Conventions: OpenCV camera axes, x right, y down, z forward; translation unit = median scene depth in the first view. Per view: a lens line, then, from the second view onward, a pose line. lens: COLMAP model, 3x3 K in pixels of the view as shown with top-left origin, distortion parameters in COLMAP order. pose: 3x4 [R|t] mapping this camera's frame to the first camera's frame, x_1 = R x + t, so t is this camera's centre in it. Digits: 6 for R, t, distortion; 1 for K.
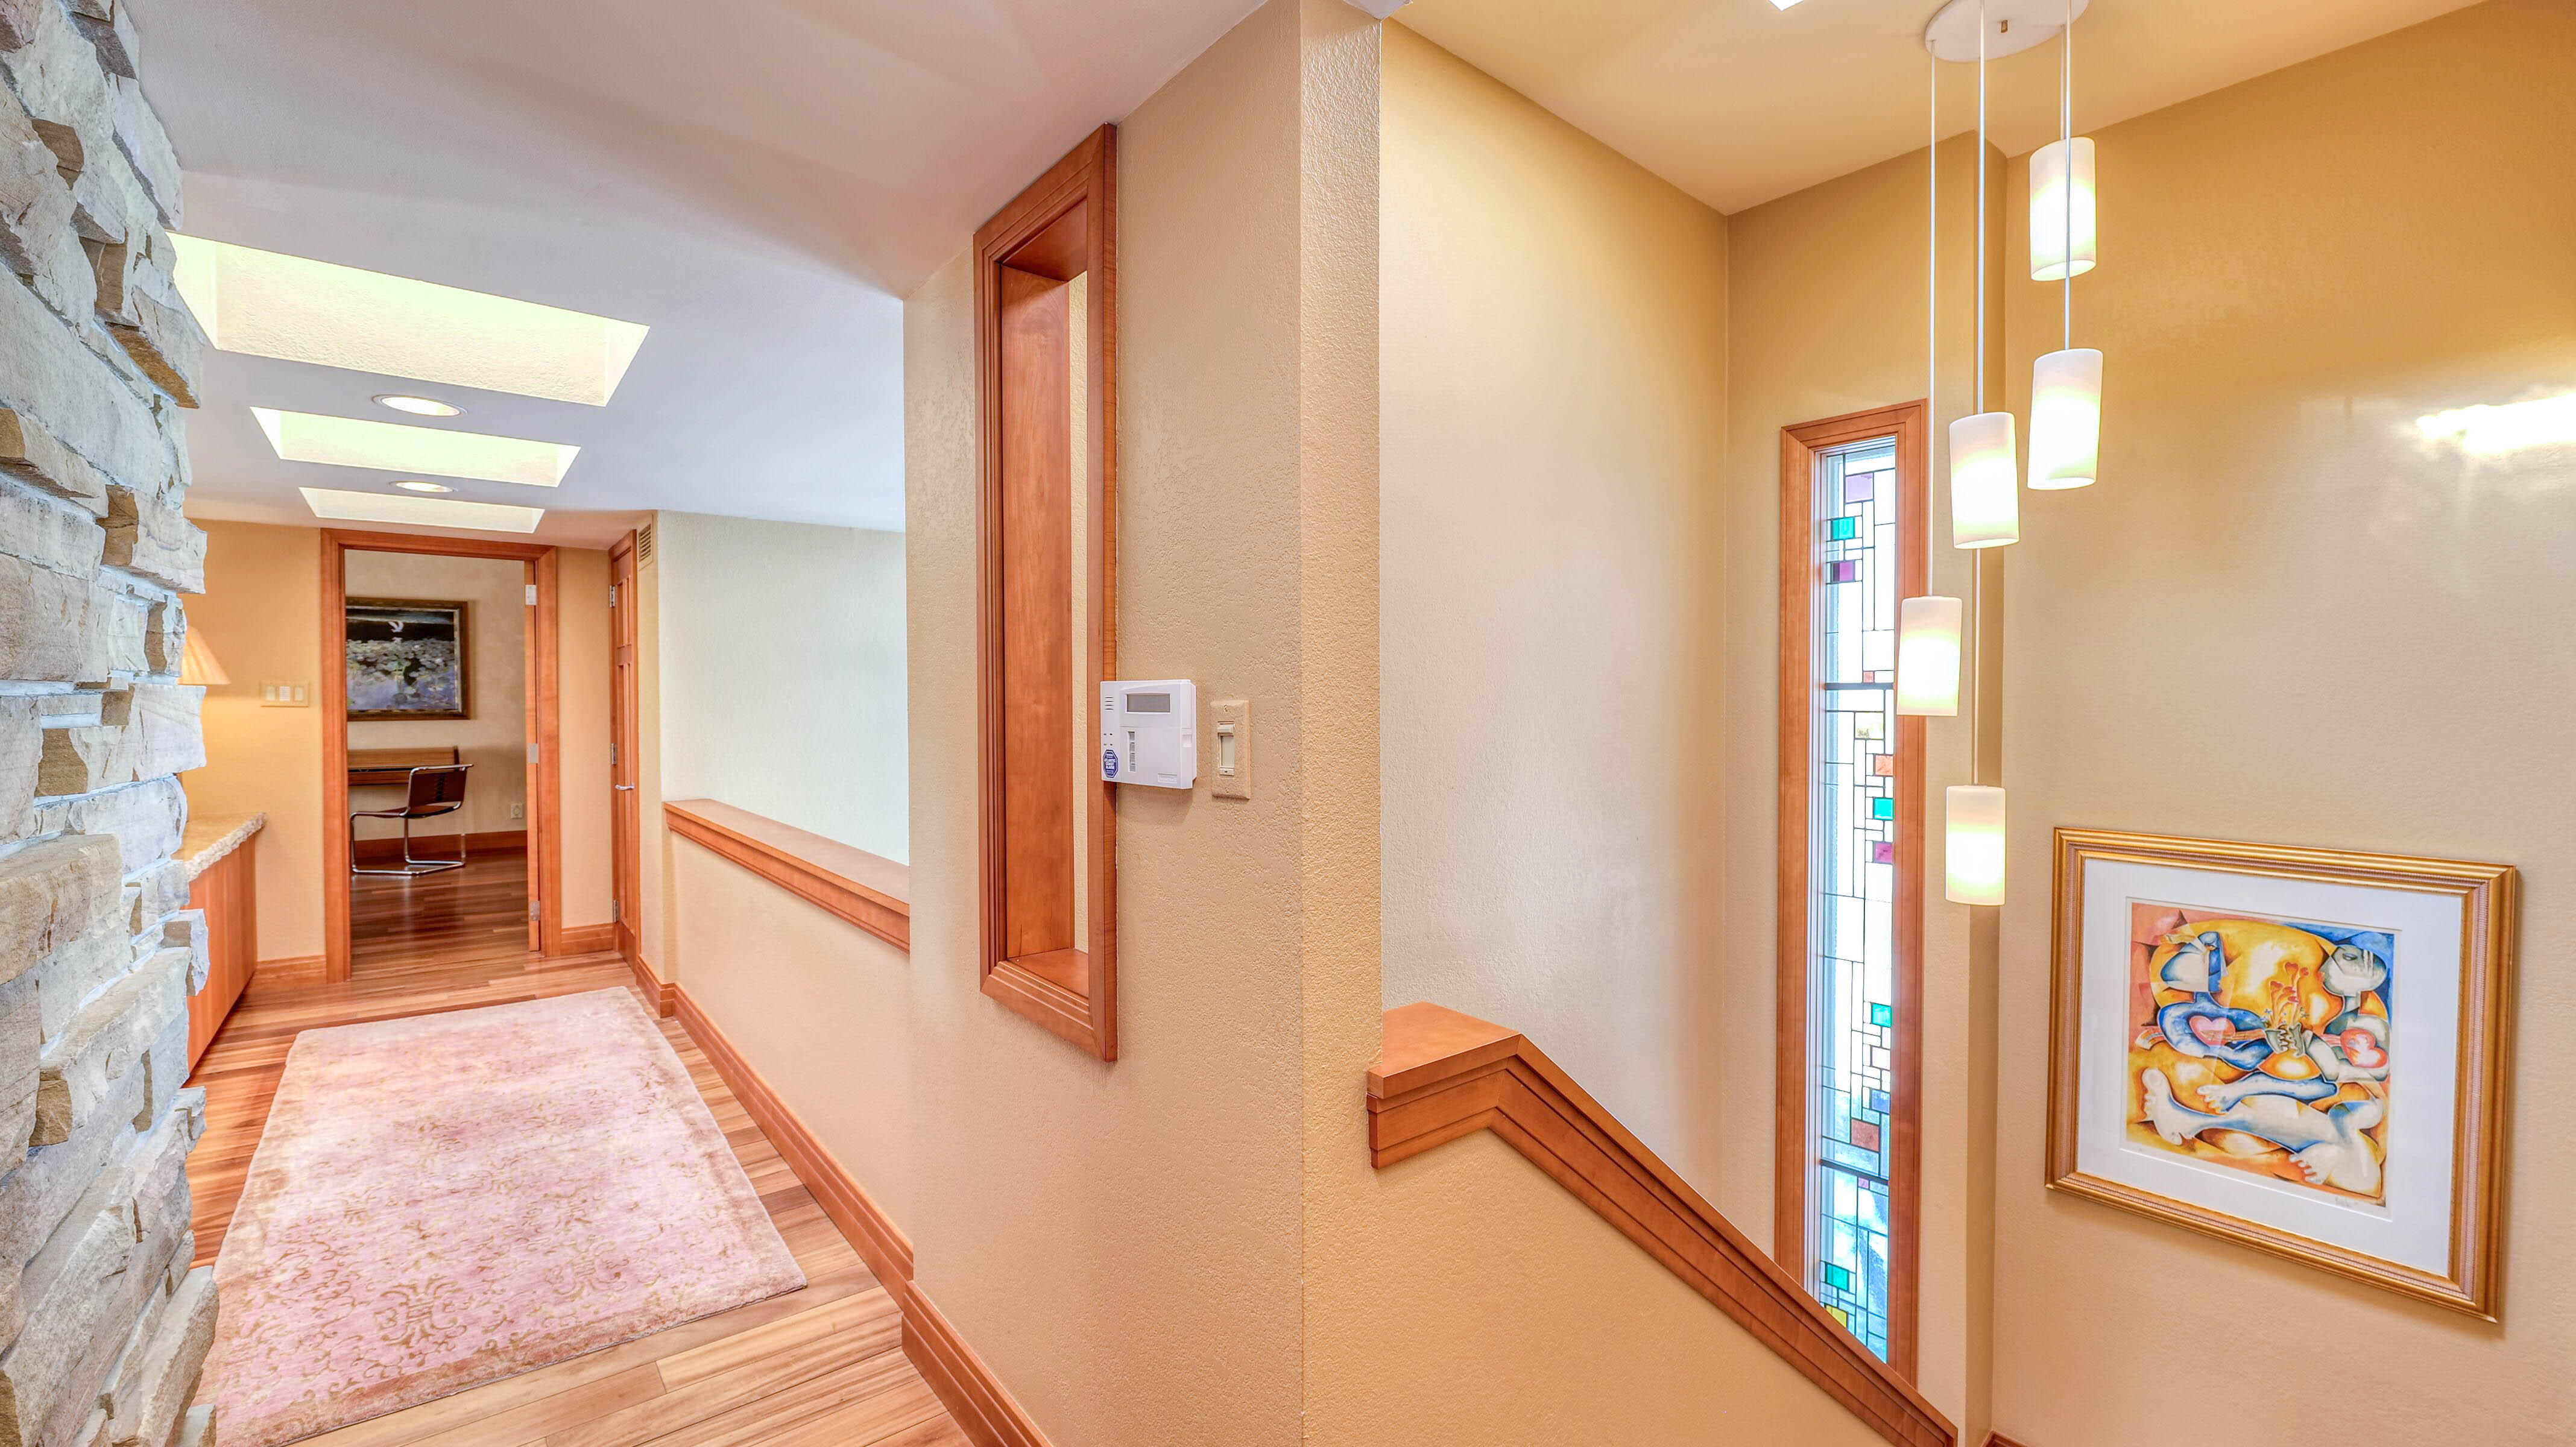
lens RADIAL K [[1045.4, 0, 1277.6], [0, 1045.4, 716.6], [0, 0, 1]] dist [-0.014123, 0.001529]
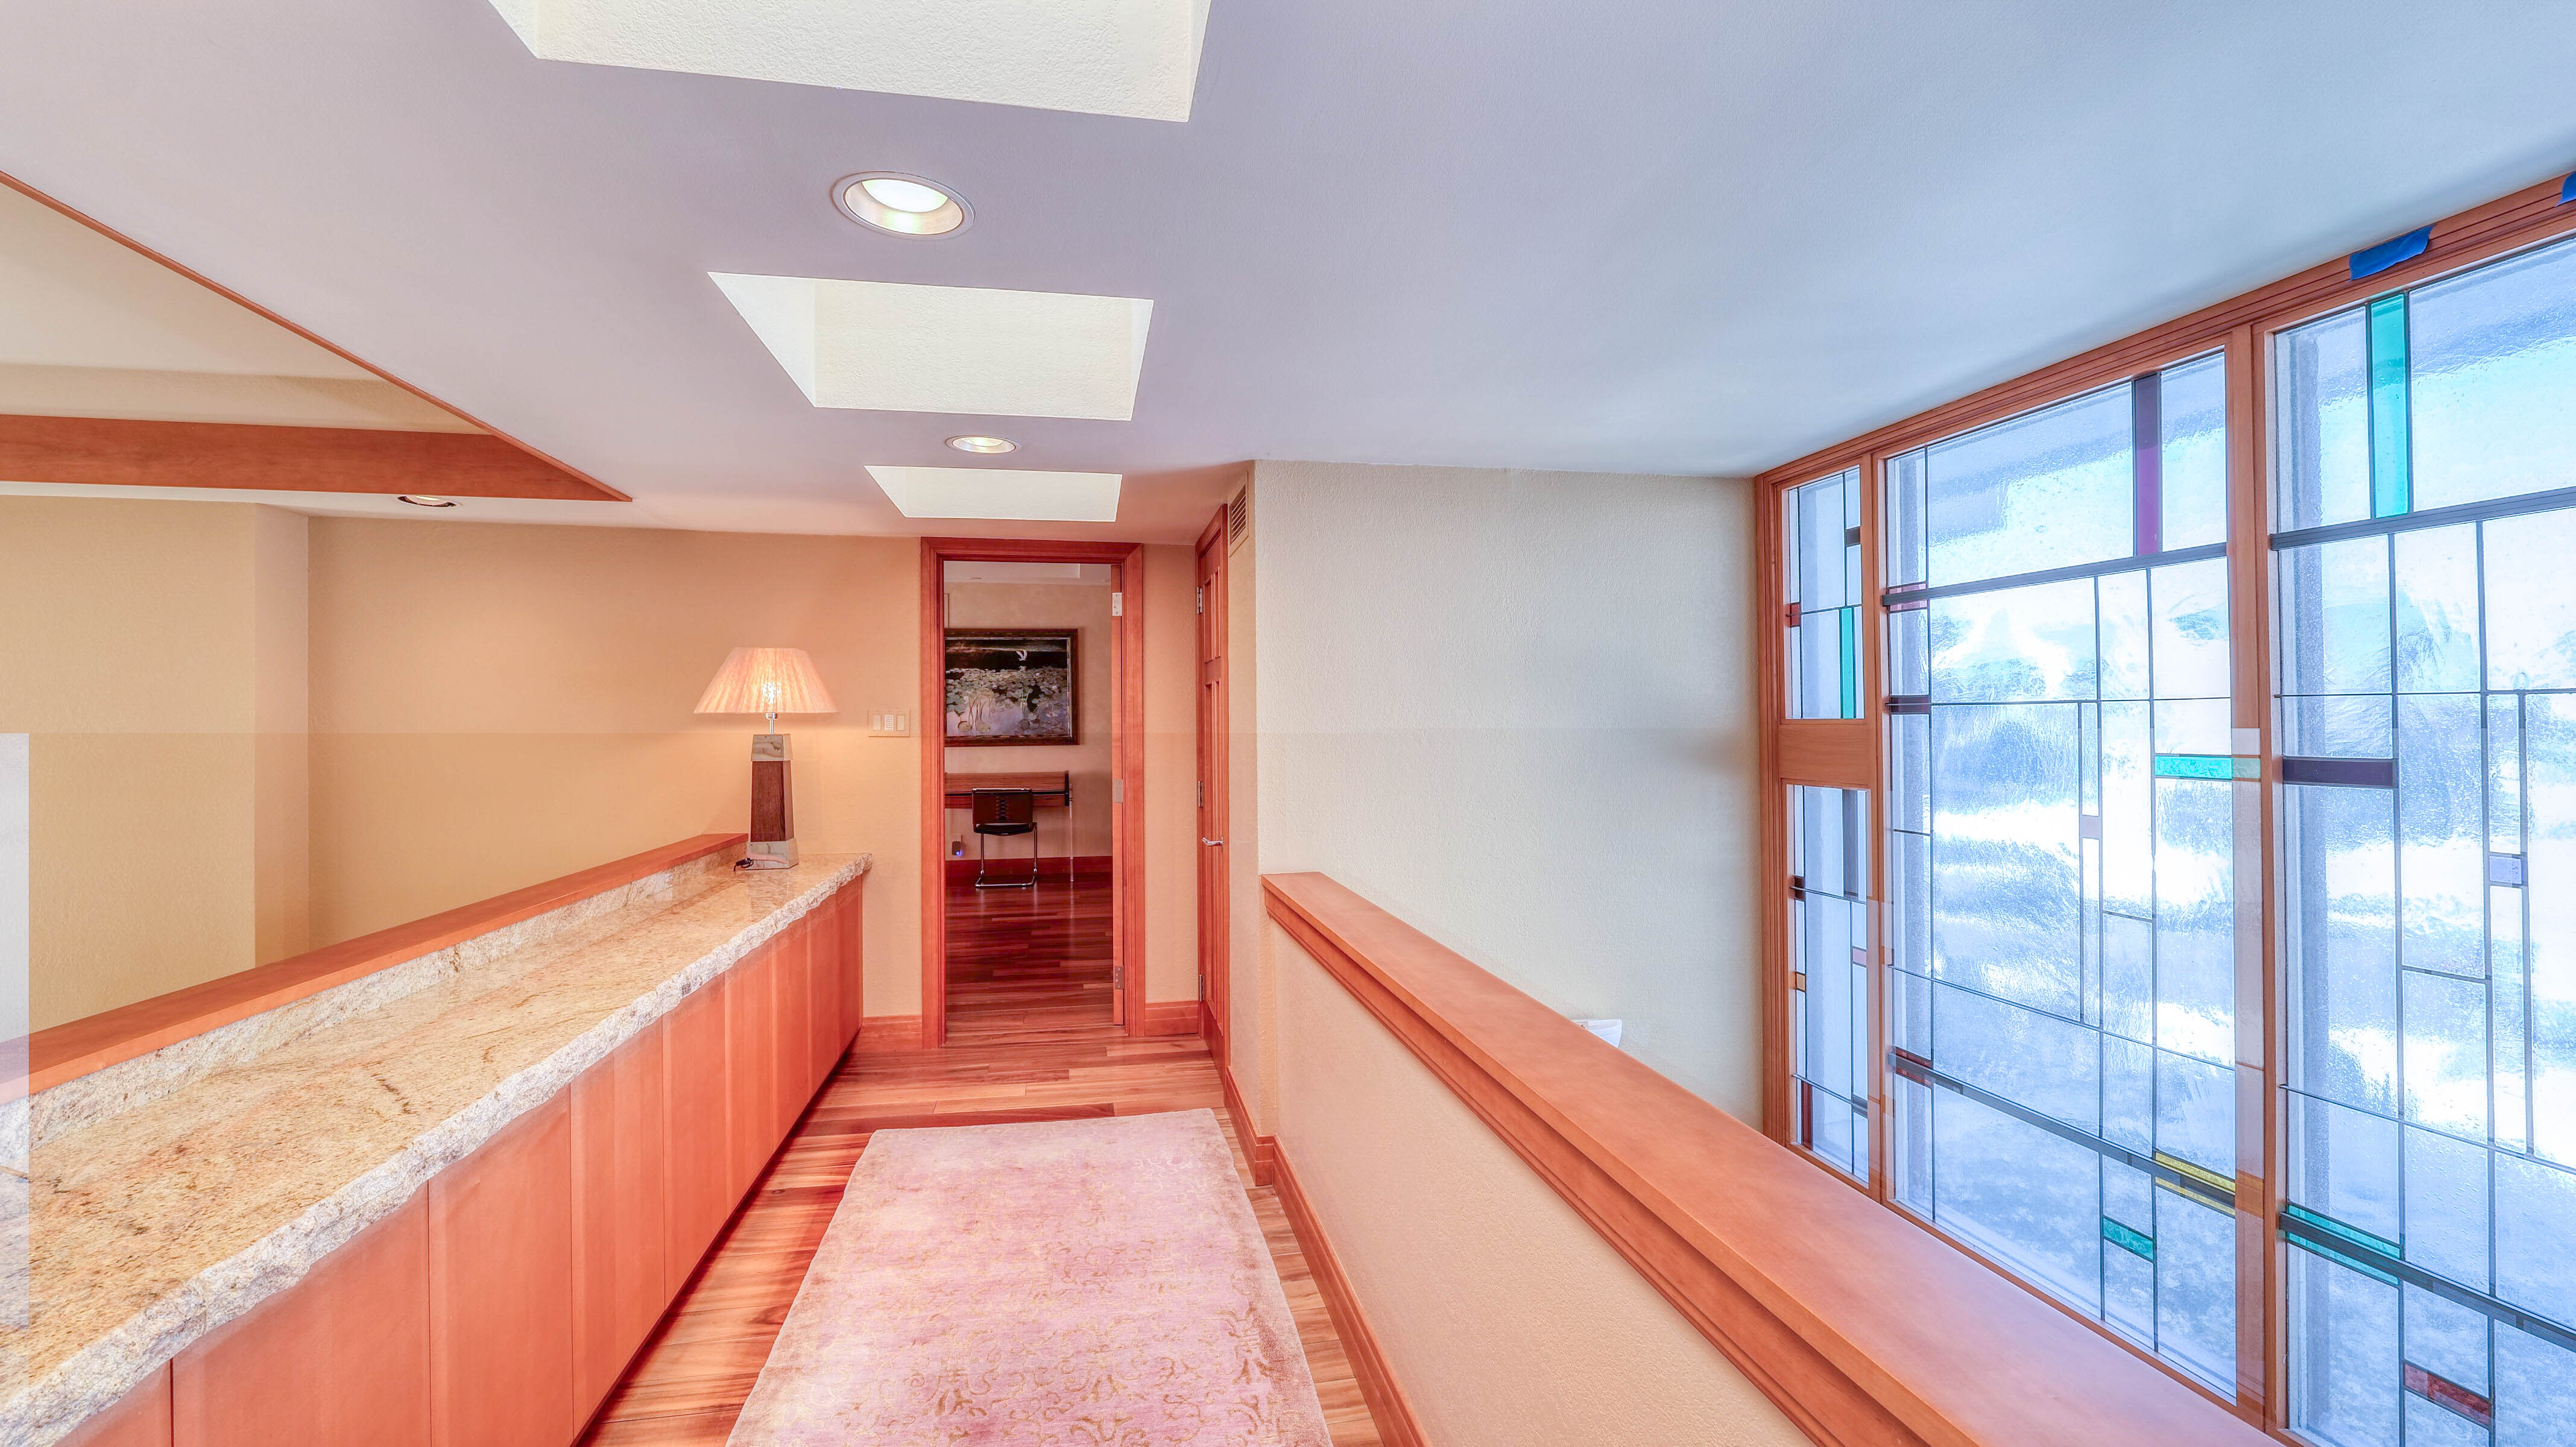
lens RADIAL K [[1045.4, 0, 1282.7], [0, 1045.4, 717.5], [0, 0, 1]] dist [-0.014123, 0.001529]
pose [[0.883048, -0.006256, -0.469242, -0.215284], [-0.002603, 0.999830, -0.018229, -0.010150], [0.469276, 0.017319, 0.882882, 0.335212]]
